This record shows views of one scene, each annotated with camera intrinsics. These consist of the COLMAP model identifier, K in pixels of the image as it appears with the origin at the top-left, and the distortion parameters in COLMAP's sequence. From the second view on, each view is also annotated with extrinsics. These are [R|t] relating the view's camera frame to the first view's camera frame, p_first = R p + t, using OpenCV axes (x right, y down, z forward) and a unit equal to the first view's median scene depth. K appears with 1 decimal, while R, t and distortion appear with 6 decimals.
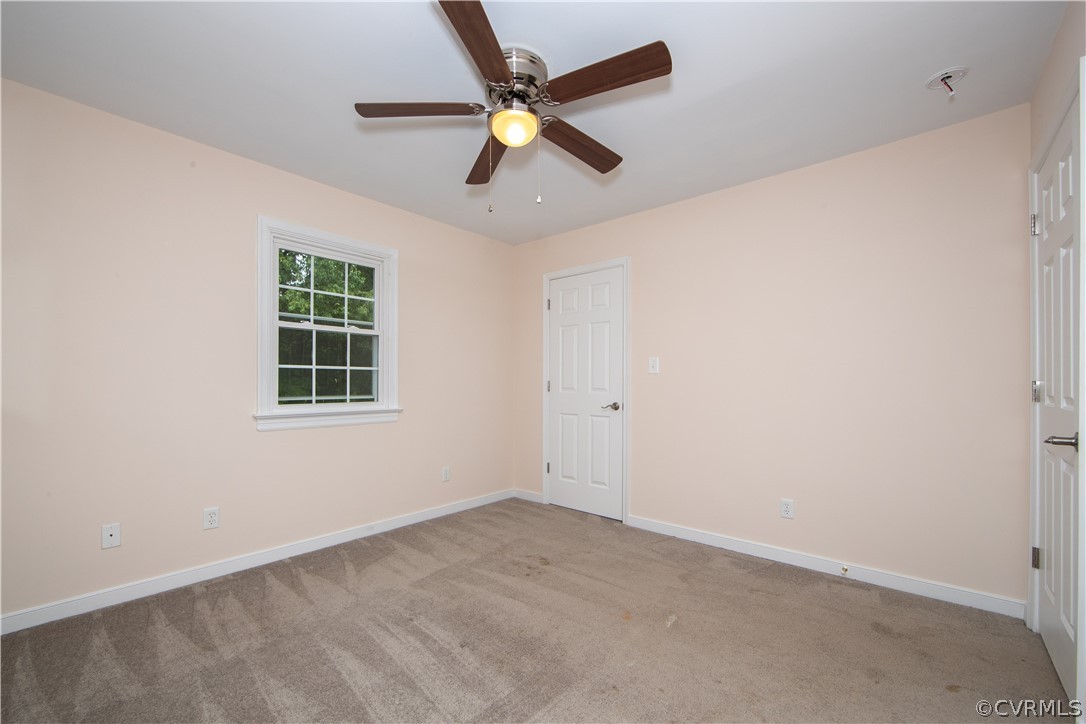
lens RADIAL K [[437.9, 0, 541.6], [0, 437.9, 381.6], [0, 0, 1]] dist [-0.001644, -0.000110]
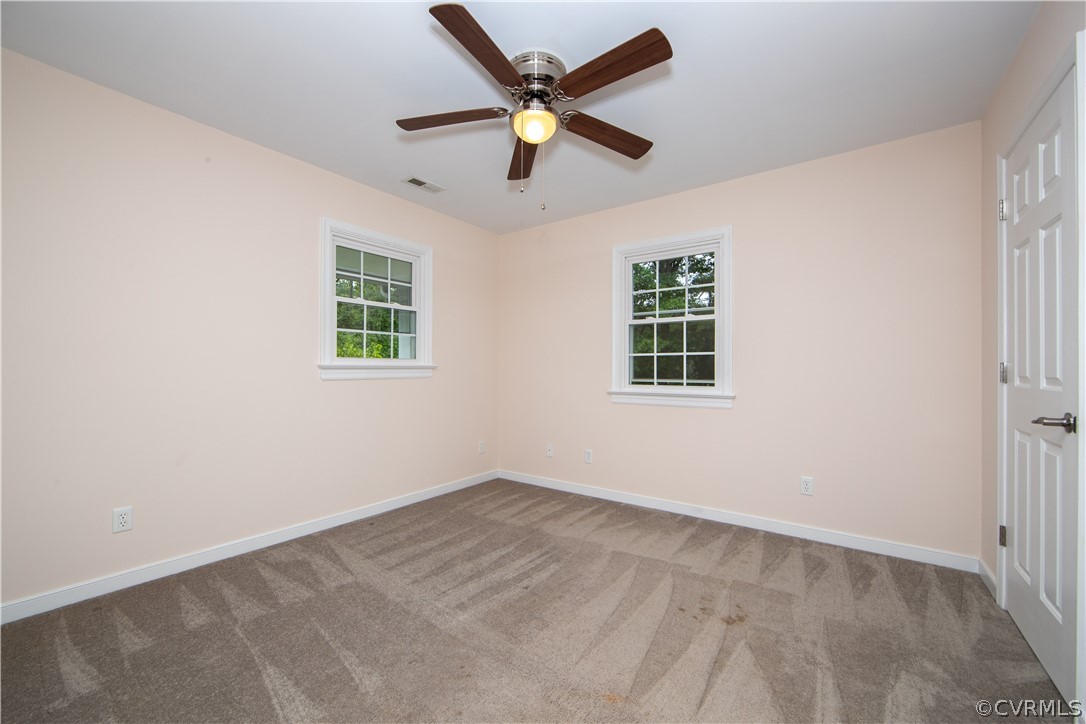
lens RADIAL K [[433.9, 0, 539.9], [0, 433.9, 366.9], [0, 0, 1]] dist [-0.003857, -0.000289]
pose [[0.090484, -0.005650, -0.995882, 0.608566], [0.002971, 0.999981, -0.005403, 0.005883], [0.995893, -0.002470, 0.090499, 0.566787]]
